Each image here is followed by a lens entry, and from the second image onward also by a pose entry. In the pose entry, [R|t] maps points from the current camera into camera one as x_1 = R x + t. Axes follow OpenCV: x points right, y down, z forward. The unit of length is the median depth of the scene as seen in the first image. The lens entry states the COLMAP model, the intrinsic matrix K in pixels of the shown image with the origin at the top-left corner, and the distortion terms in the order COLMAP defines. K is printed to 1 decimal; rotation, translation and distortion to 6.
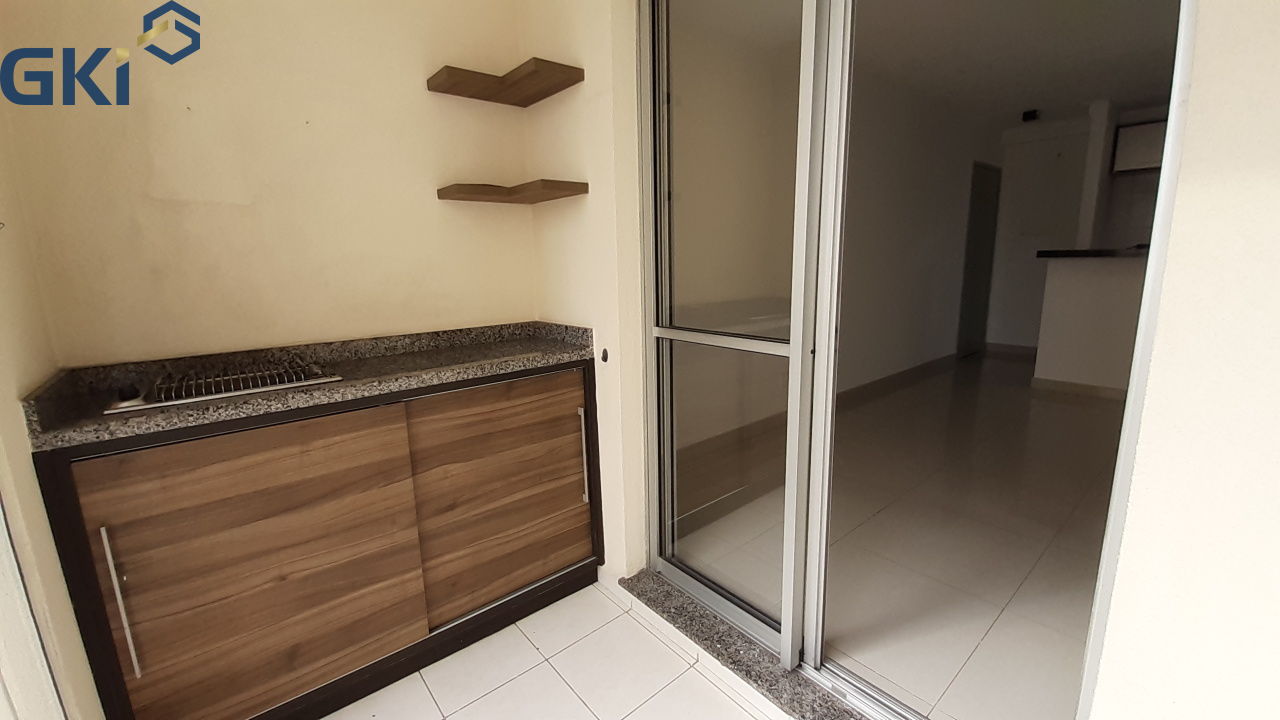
lens RADIAL K [[515.6, 0, 638.4], [0, 515.6, 354.4], [0, 0, 1]] dist [0.002940, -0.000175]
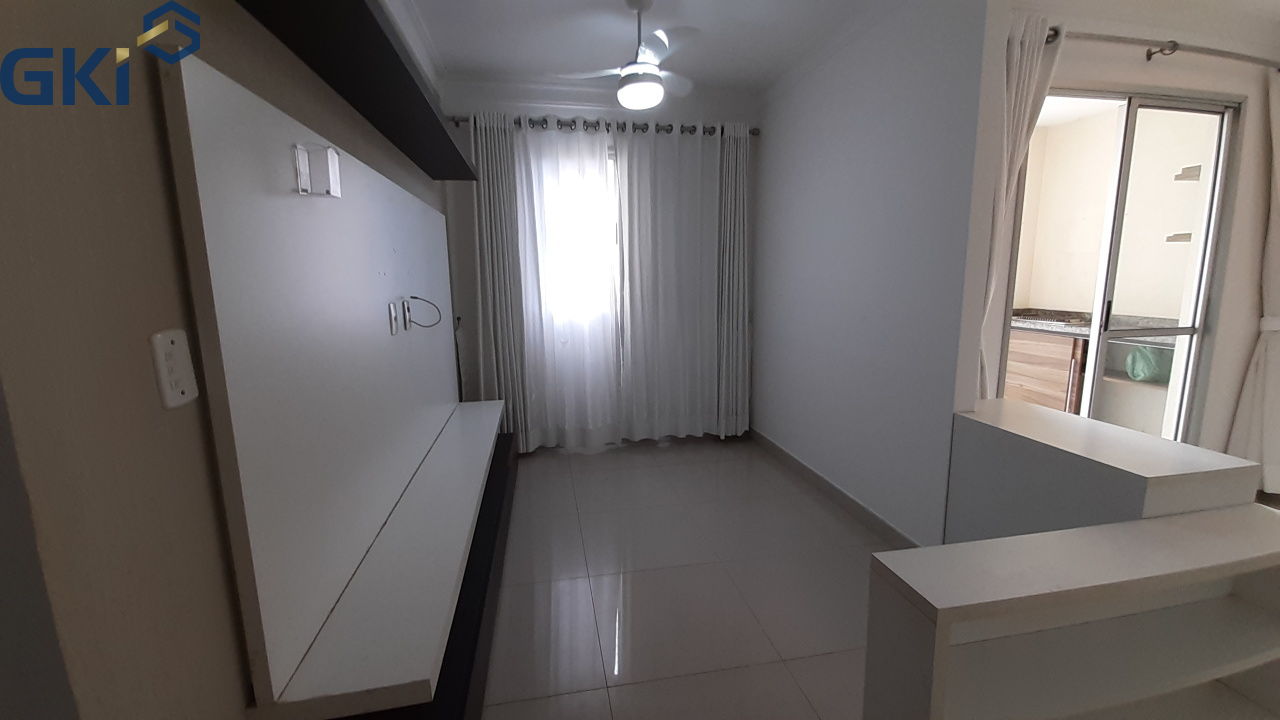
lens RADIAL K [[515.6, 0, 641.2], [0, 515.6, 358.2], [0, 0, 1]] dist [0.002940, -0.000175]
pose [[-0.500967, 0.152853, -0.851861, 2.669139], [-0.143379, 0.956022, 0.255862, -0.145166], [0.853507, 0.250317, -0.457020, 0.425909]]
